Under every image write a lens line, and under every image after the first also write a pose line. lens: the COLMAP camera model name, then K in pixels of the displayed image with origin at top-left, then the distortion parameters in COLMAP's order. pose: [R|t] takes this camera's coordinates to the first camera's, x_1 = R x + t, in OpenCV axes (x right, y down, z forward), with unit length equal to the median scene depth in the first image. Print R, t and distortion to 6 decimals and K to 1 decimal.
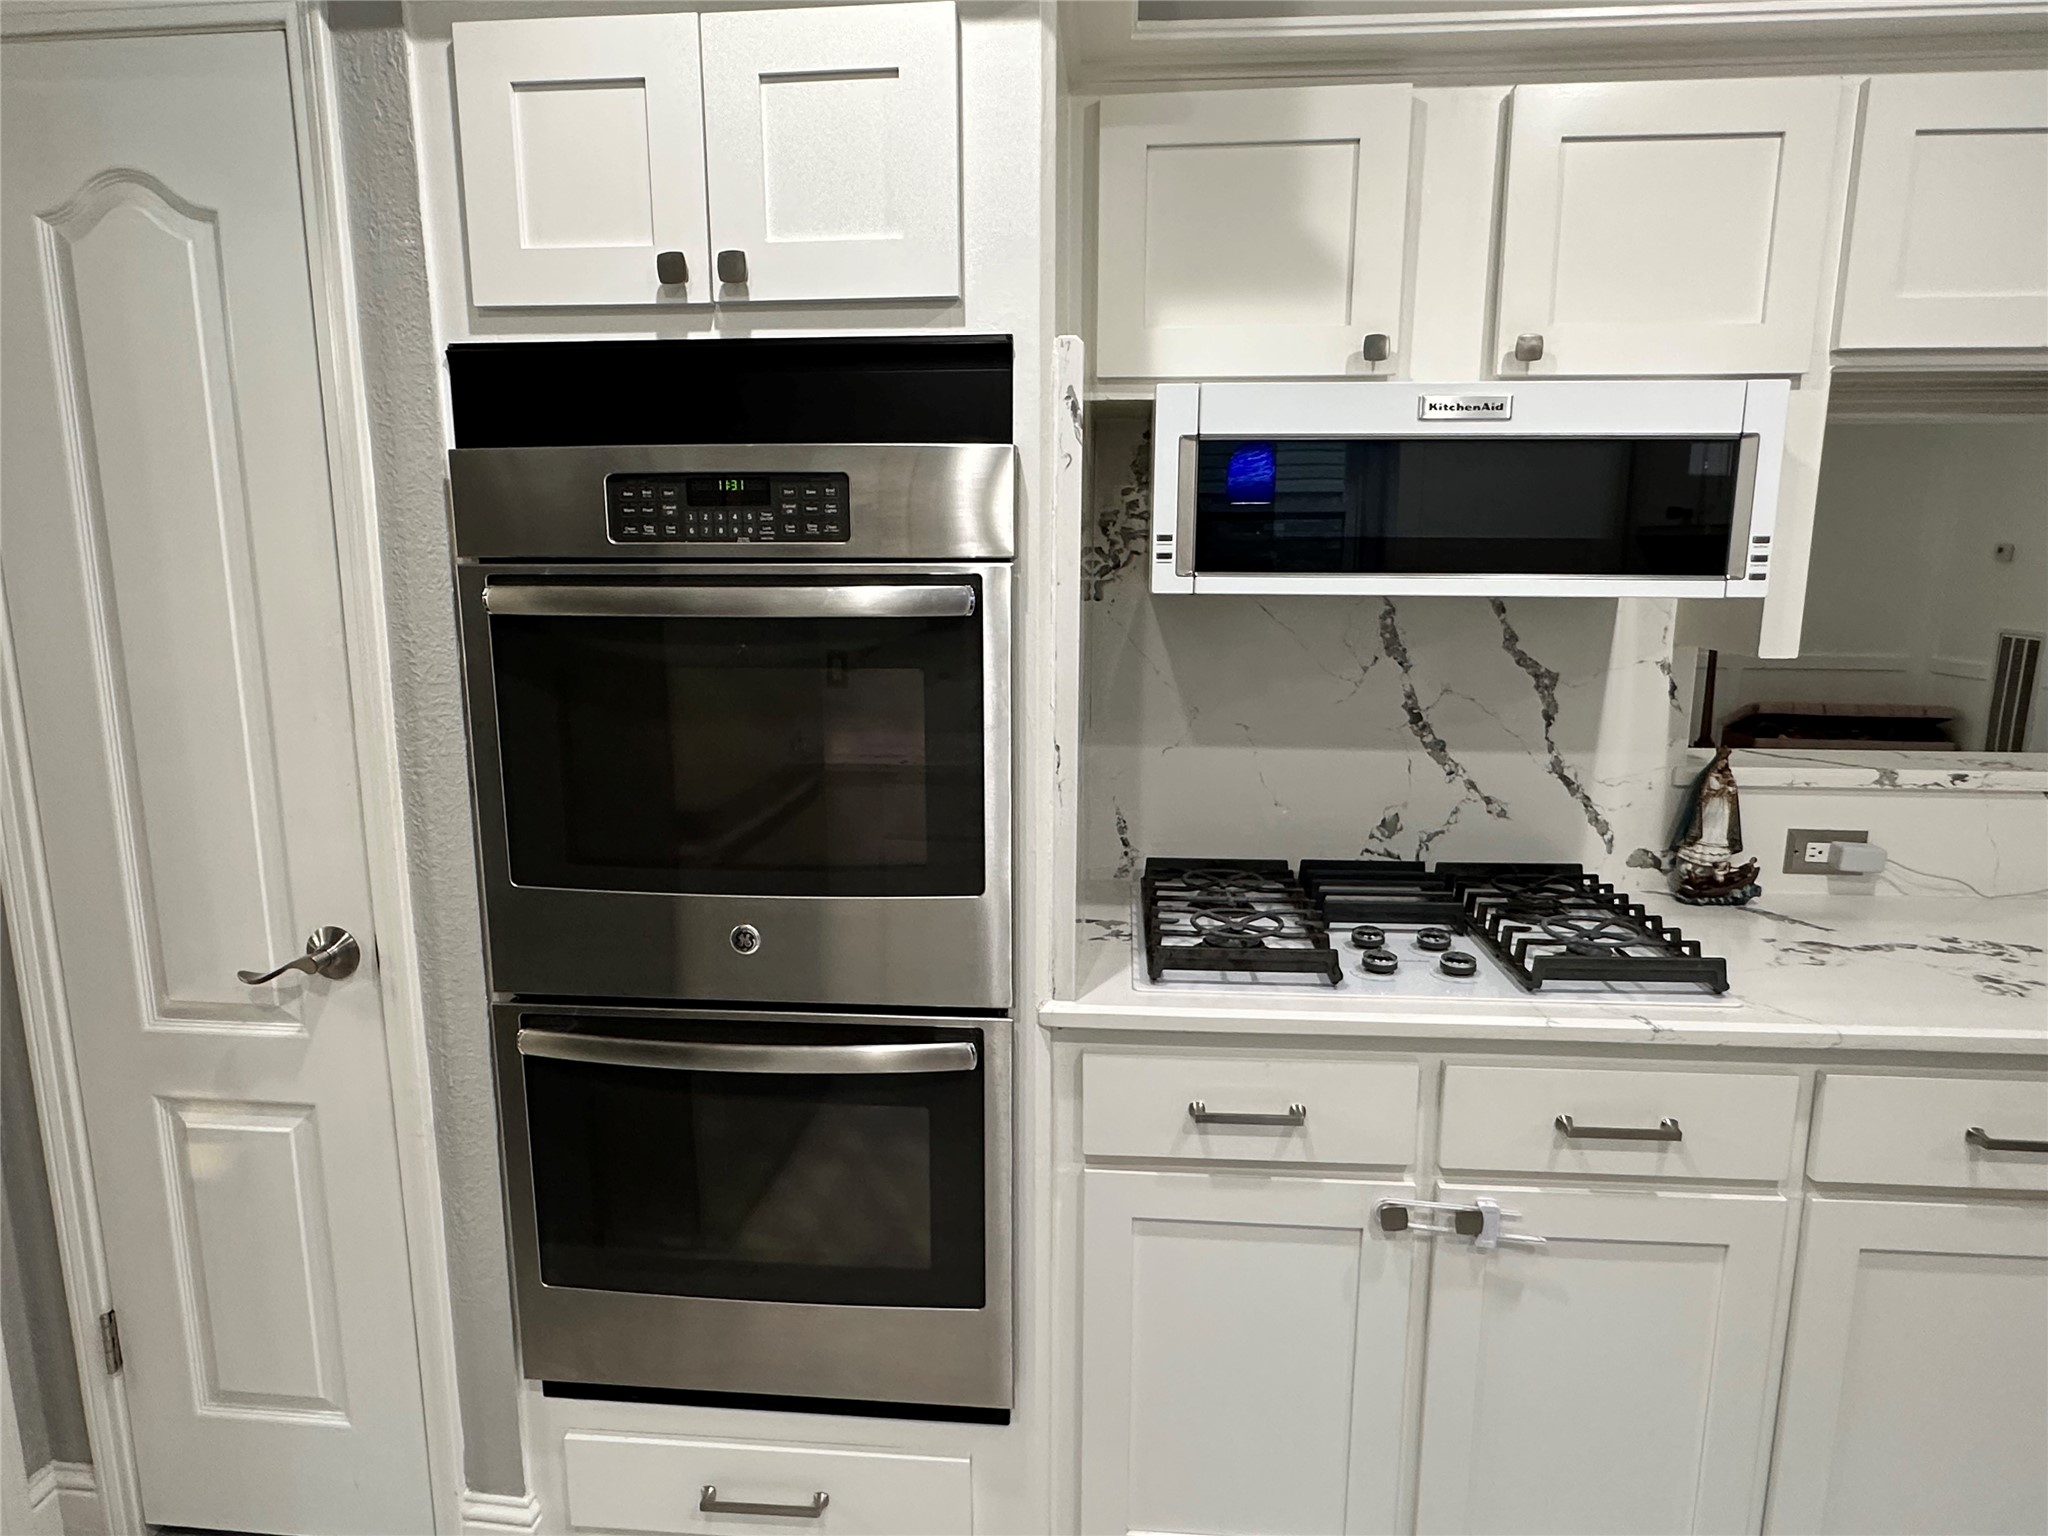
lens RADIAL K [[1216.8, 0, 1023.1], [0, 1216.8, 767.2], [0, 0, 1]] dist [-0.003346, -0.000456]
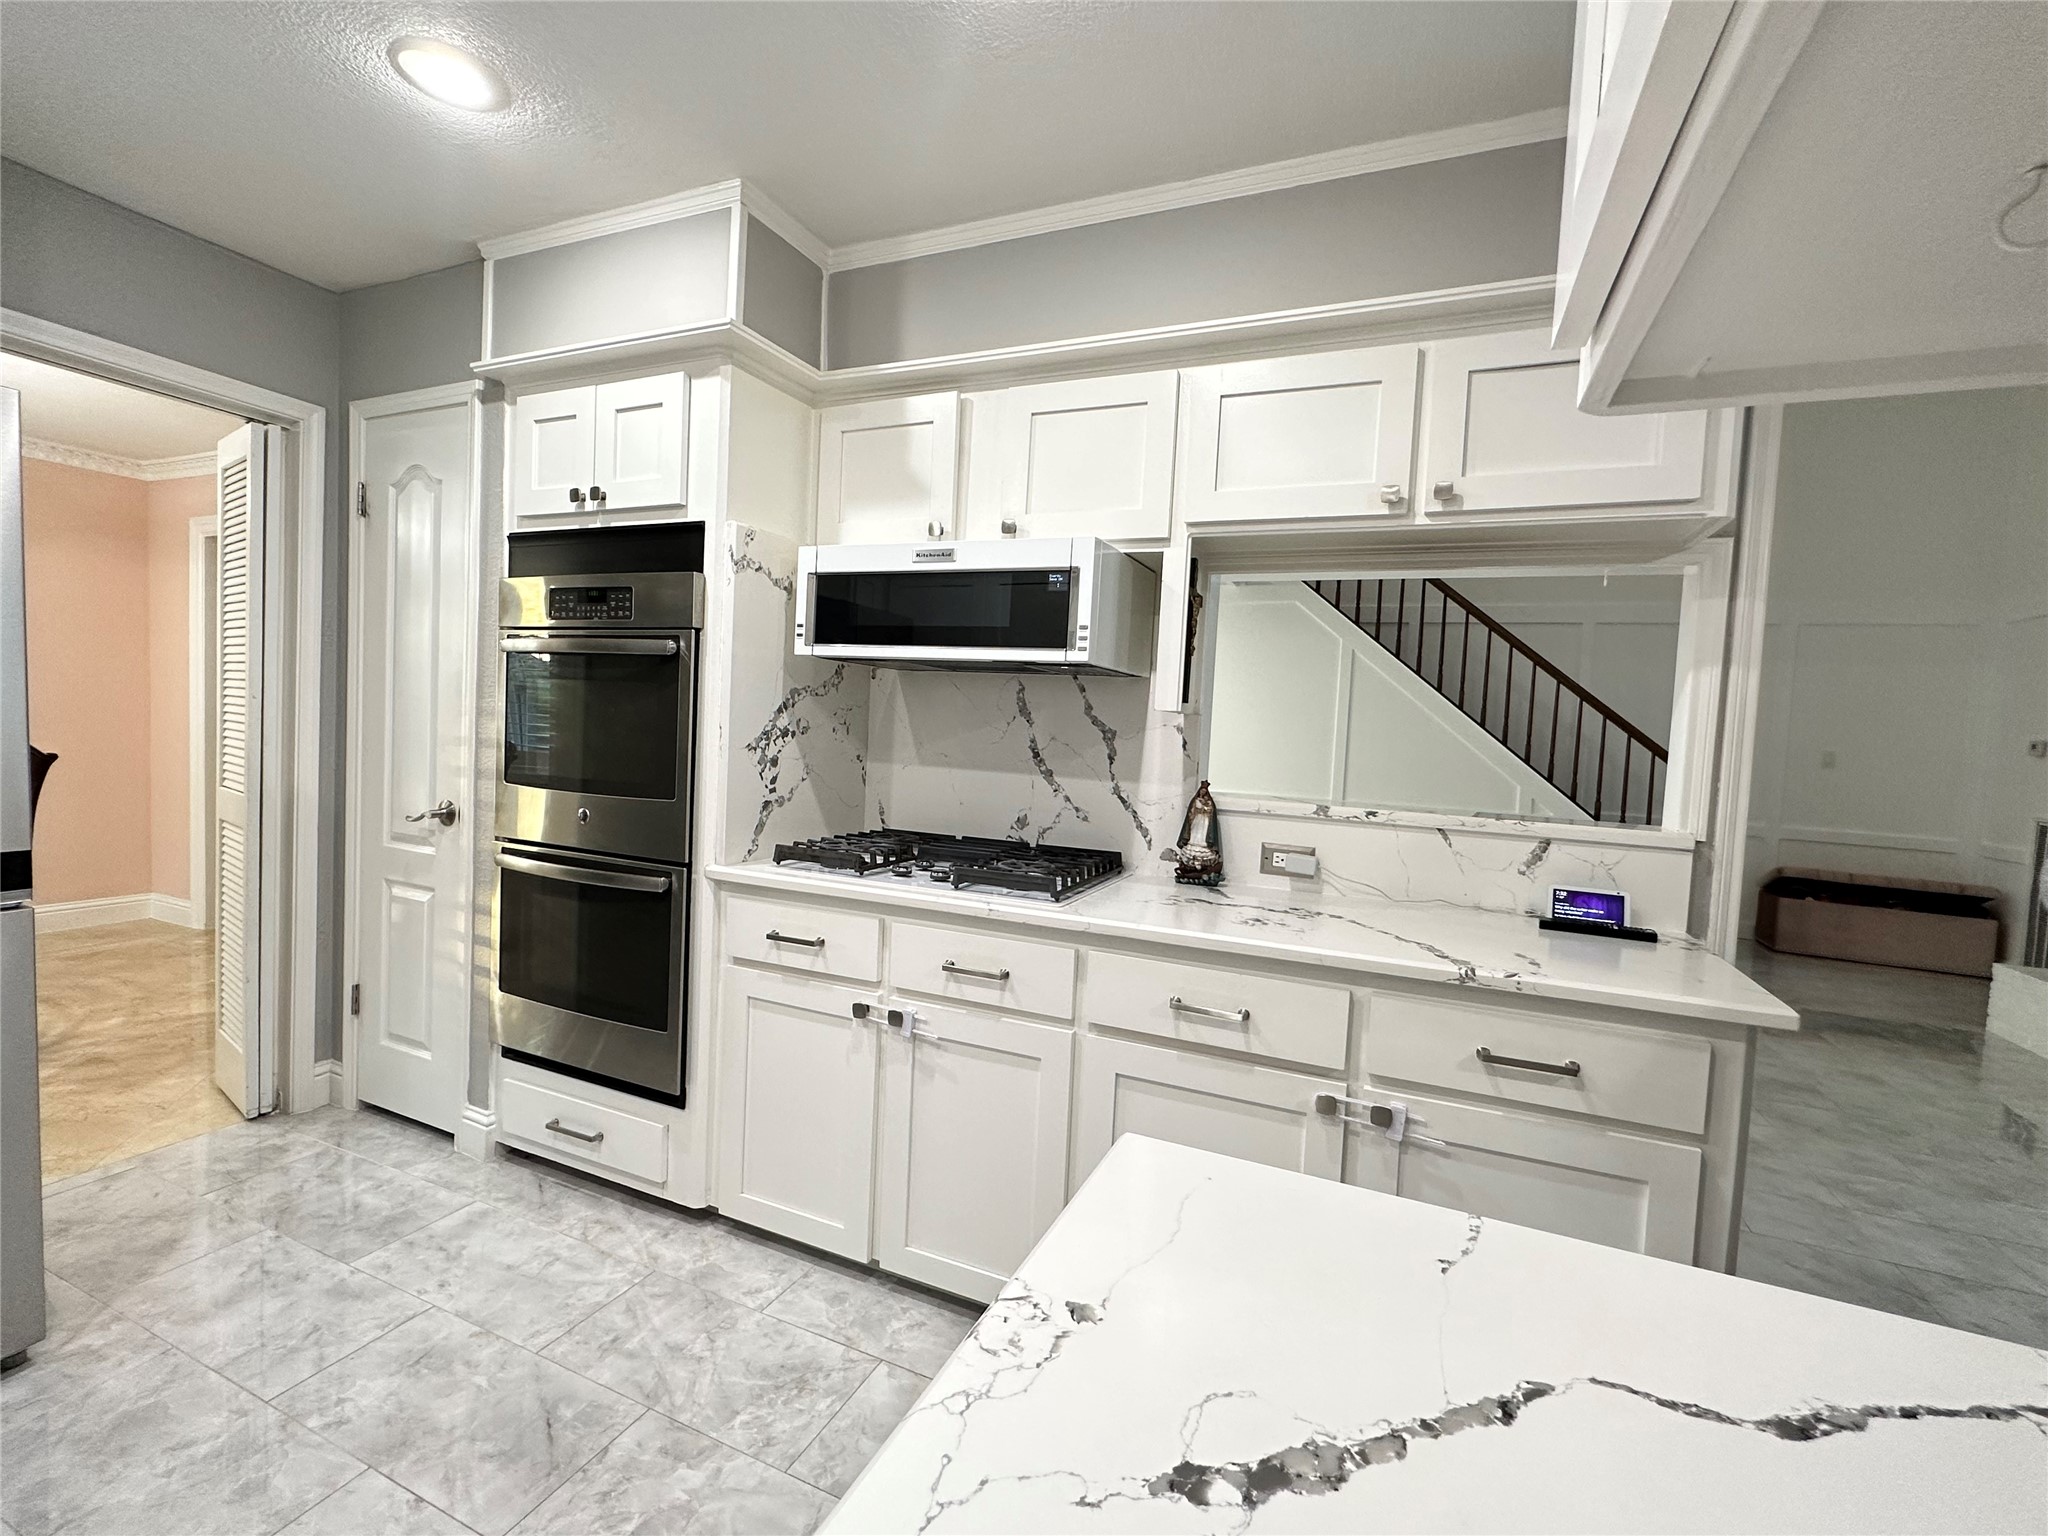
lens RADIAL K [[889.6, 0, 1030.4], [0, 889.6, 767.0], [0, 0, 1]] dist [-0.000027, 0.000037]
pose [[0.944972, 0.062695, -0.321086, 0.885540], [-0.107244, 0.986597, -0.122983, 0.155594], [0.309073, 0.150650, 0.939031, -0.151468]]
